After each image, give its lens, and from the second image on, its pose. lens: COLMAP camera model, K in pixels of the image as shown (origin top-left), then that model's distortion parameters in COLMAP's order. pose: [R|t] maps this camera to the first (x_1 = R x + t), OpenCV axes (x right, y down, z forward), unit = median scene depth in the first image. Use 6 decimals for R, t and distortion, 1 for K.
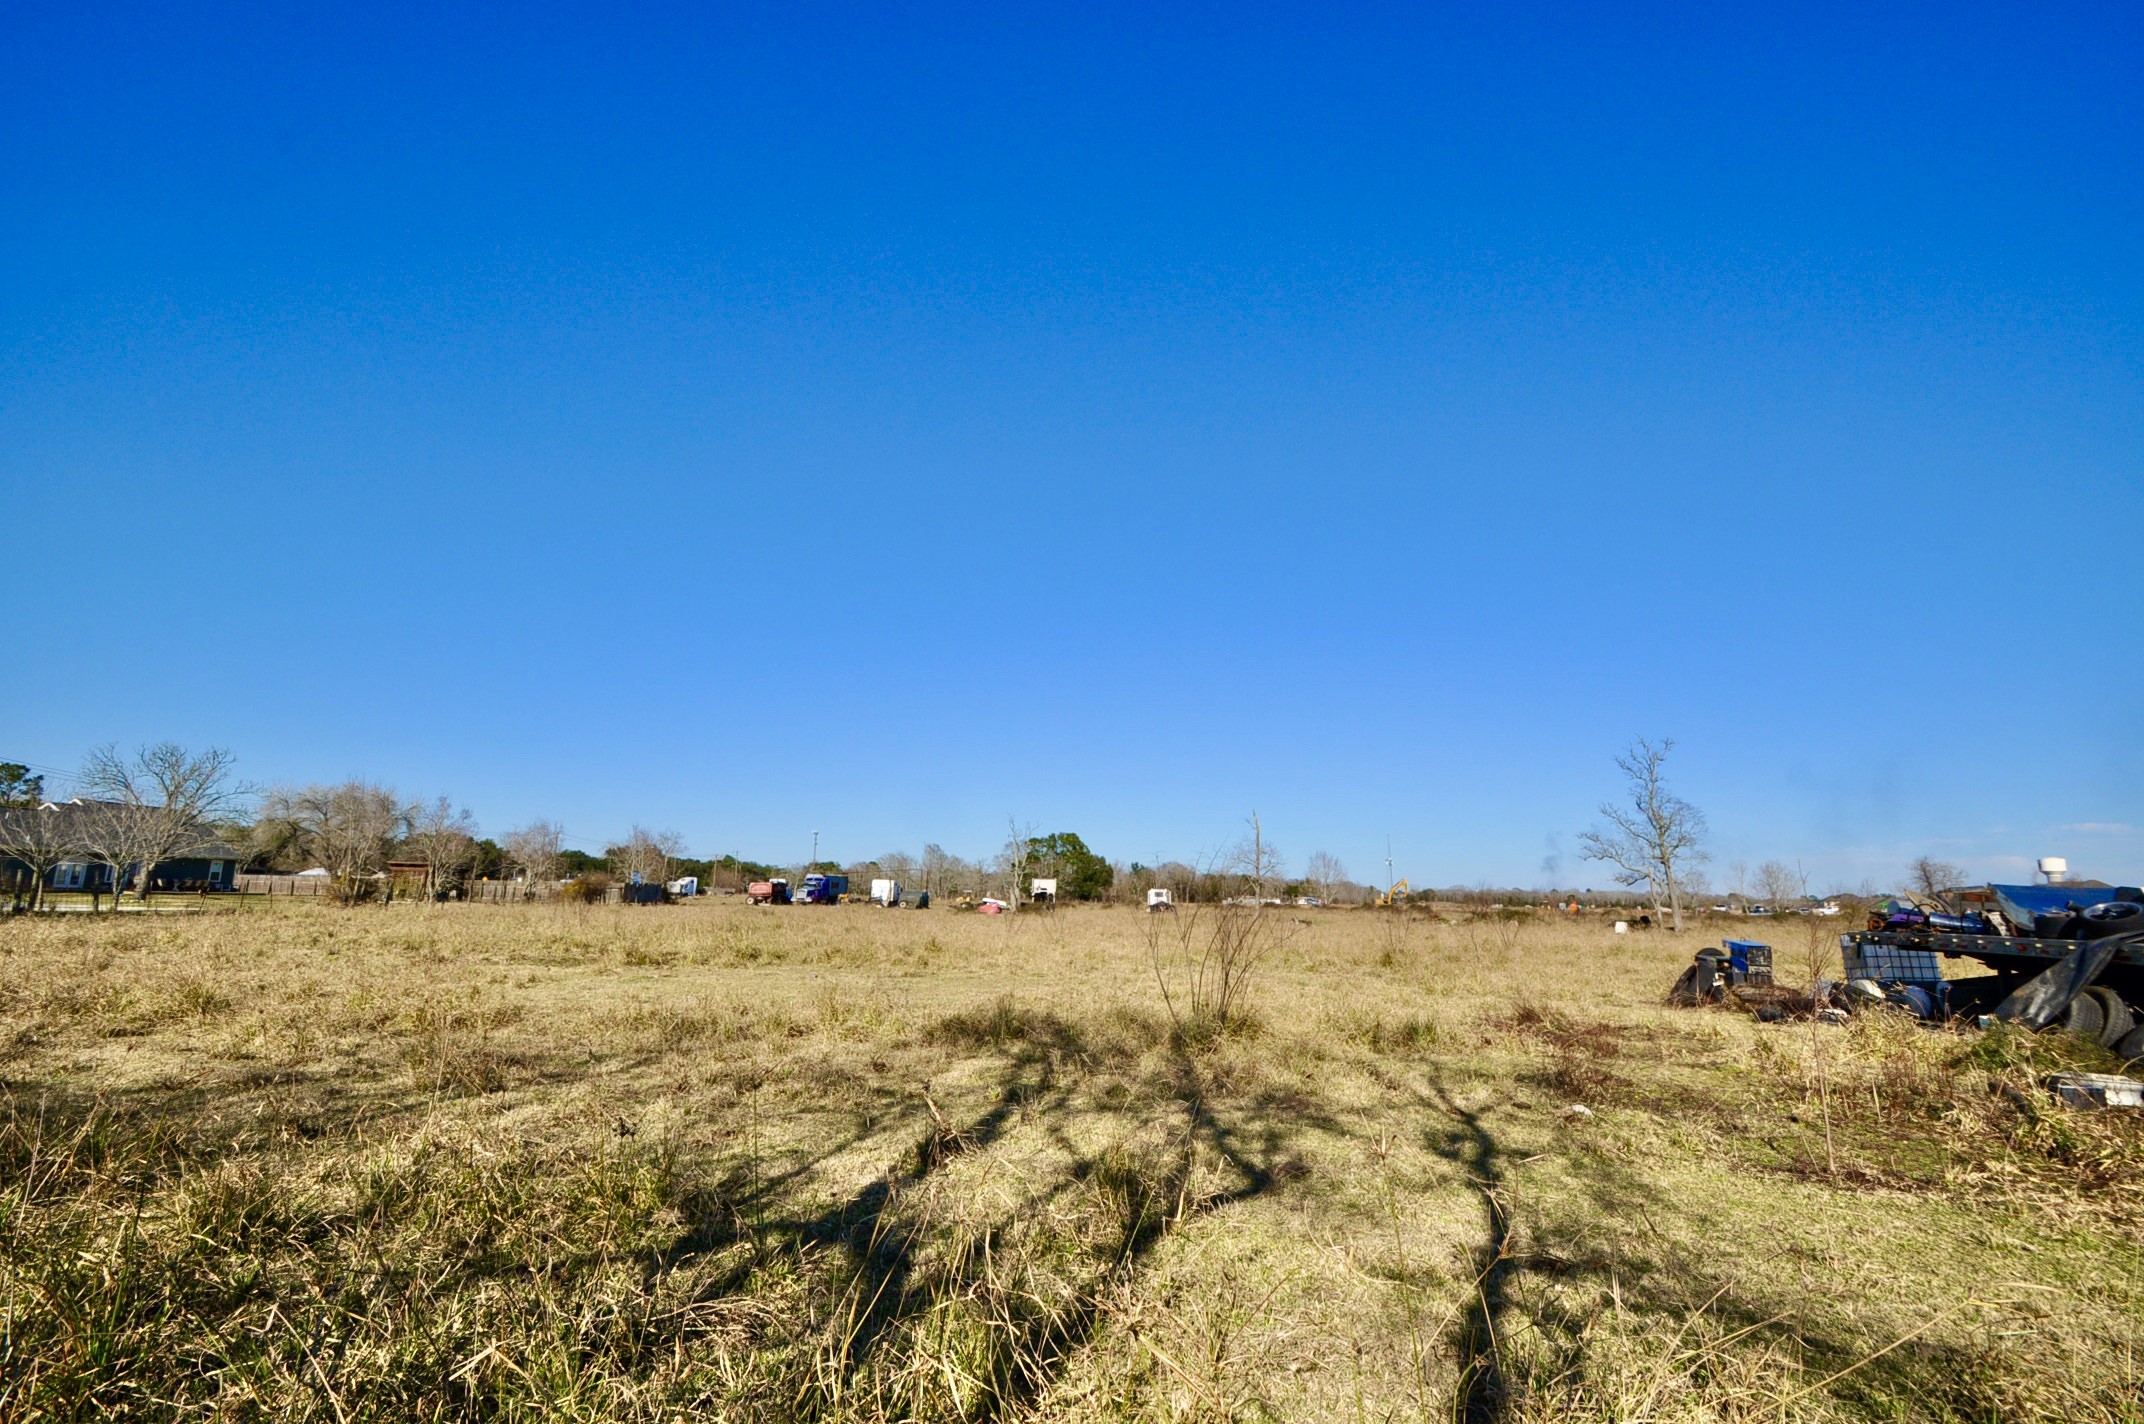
lens RADIAL K [[950.9, 0, 1075.6], [0, 950.9, 709.7], [0, 0, 1]] dist [-0.000269, -0.000141]
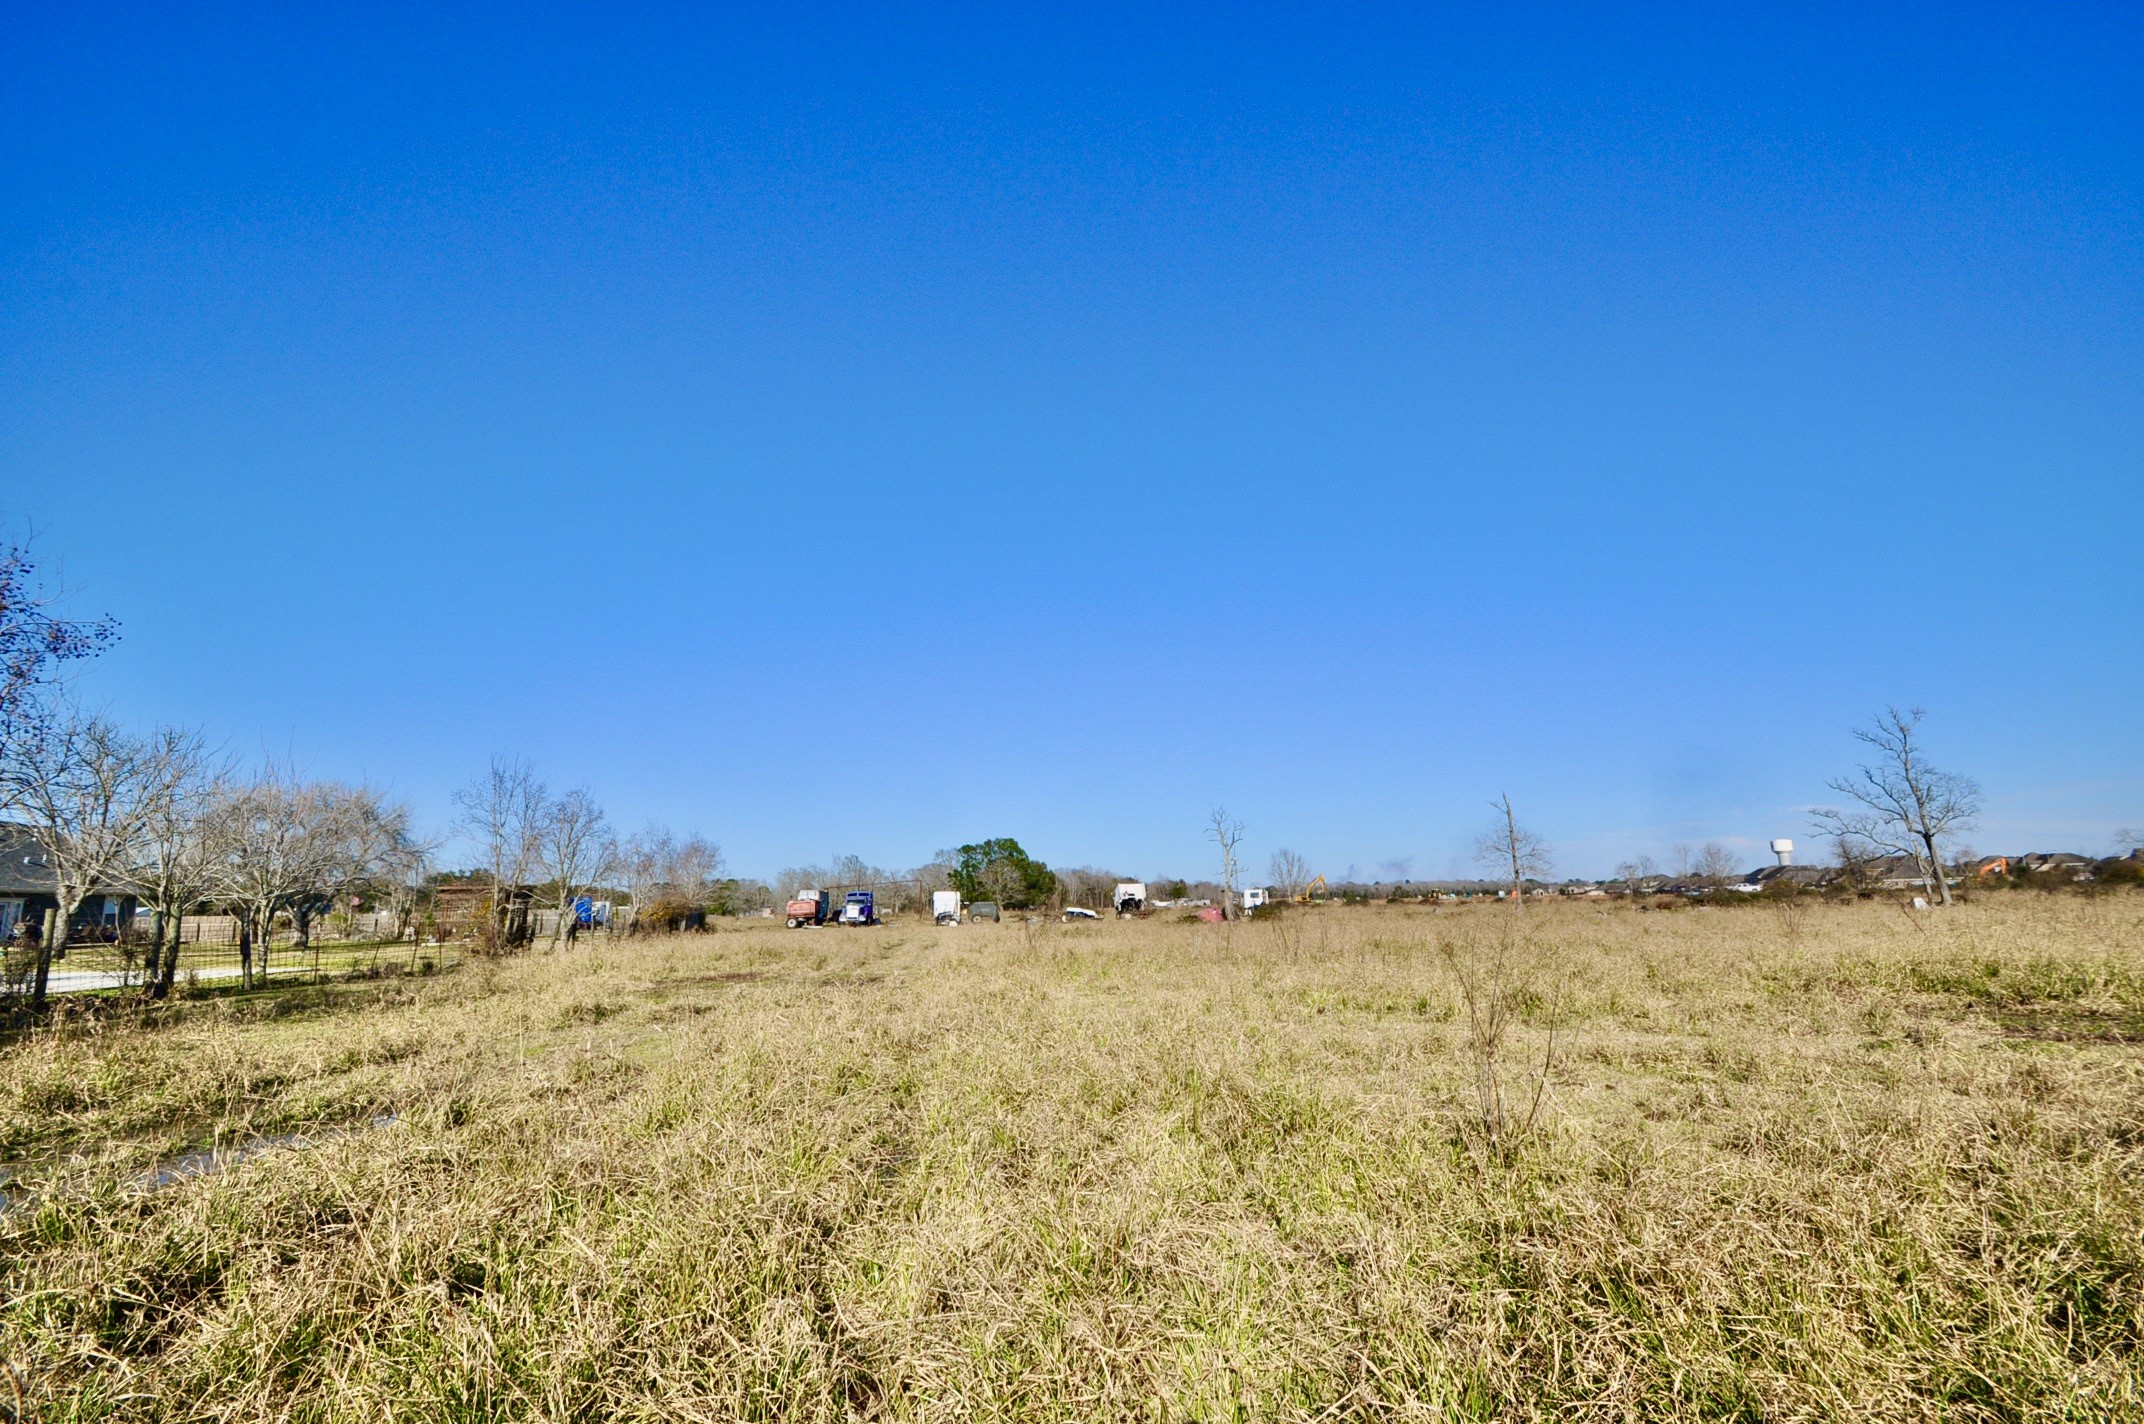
lens RADIAL K [[950.9, 0, 1069.8], [0, 950.9, 713.9], [0, 0, 1]] dist [-0.000269, -0.000141]
pose [[0.978416, -0.001251, 0.206642, -0.160283], [0.002393, 0.999983, -0.005274, 0.014467], [-0.206632, 0.005655, 0.978402, 0.083671]]
